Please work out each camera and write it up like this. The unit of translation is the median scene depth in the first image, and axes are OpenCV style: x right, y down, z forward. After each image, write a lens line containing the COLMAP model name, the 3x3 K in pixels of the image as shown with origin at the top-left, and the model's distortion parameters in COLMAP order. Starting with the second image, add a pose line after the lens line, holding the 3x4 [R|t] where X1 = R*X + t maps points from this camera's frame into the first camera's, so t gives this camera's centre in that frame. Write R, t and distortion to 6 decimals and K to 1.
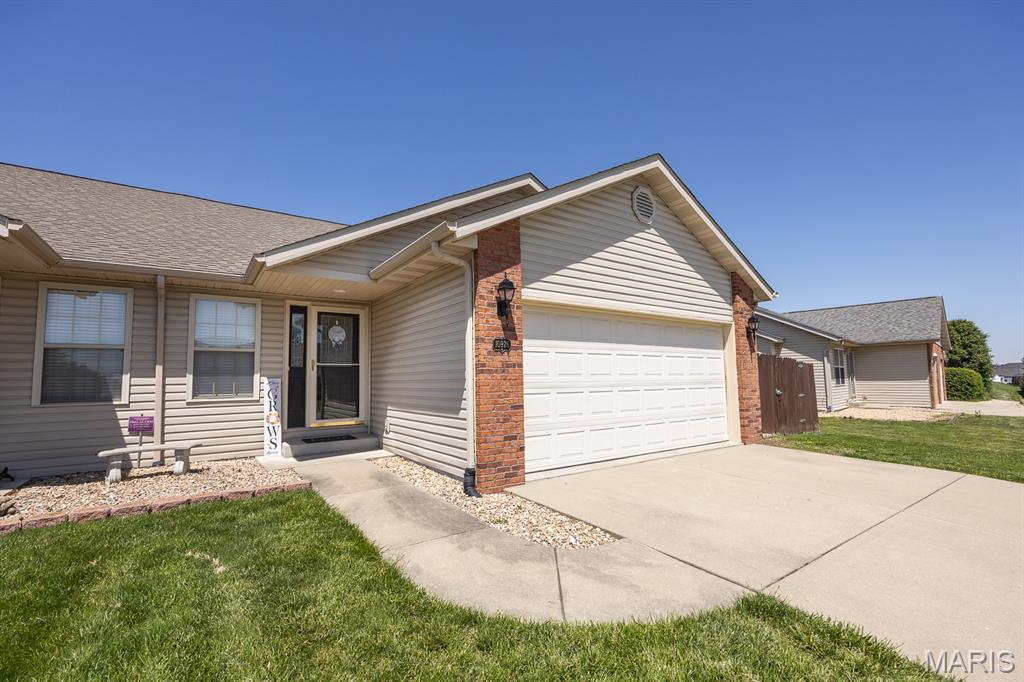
lens RADIAL K [[421.0, 0, 484.9], [0, 421.0, 345.9], [0, 0, 1]] dist [-0.007739, 0.000657]
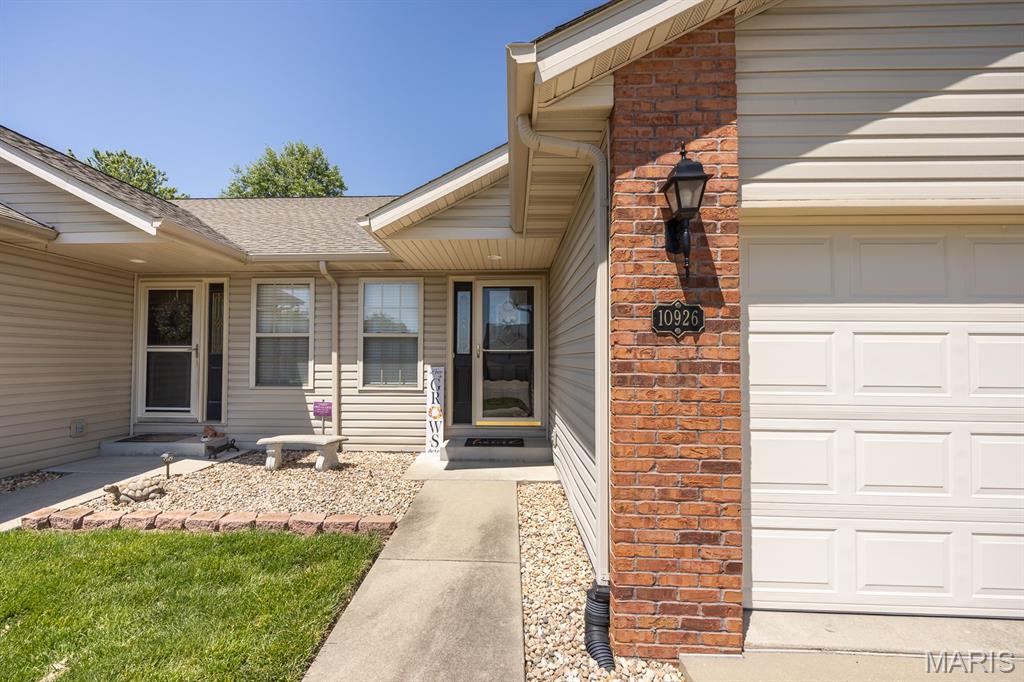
lens RADIAL K [[403.3, 0, 498.0], [0, 403.3, 346.0], [0, 0, 1]] dist [-0.004496, -0.000770]
pose [[0.820401, 0.000436, -0.571789, 0.100611], [0.030438, 0.998549, 0.044434, 0.000502], [0.570978, -0.053858, 0.819197, 0.449814]]
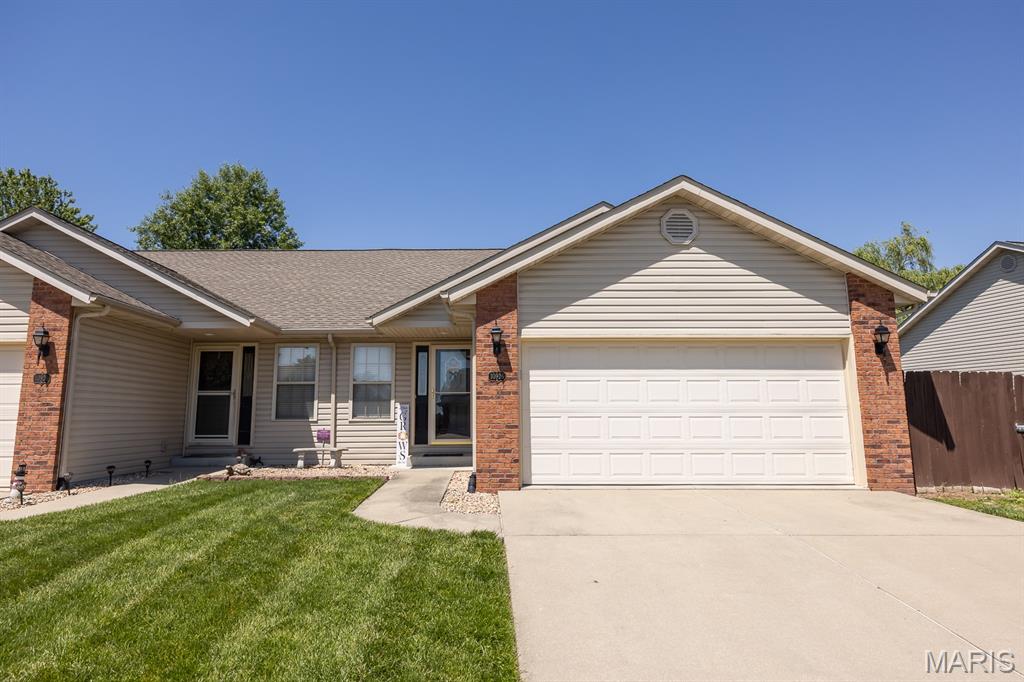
lens RADIAL K [[563.1, 0, 479.5], [0, 563.1, 325.6], [0, 0, 1]] dist [-0.017183, 0.000557]
pose [[0.832865, -0.074368, -0.548457, 0.757452], [0.035122, 0.996036, -0.081723, -0.015573], [0.552361, 0.048801, 0.832175, -0.363833]]
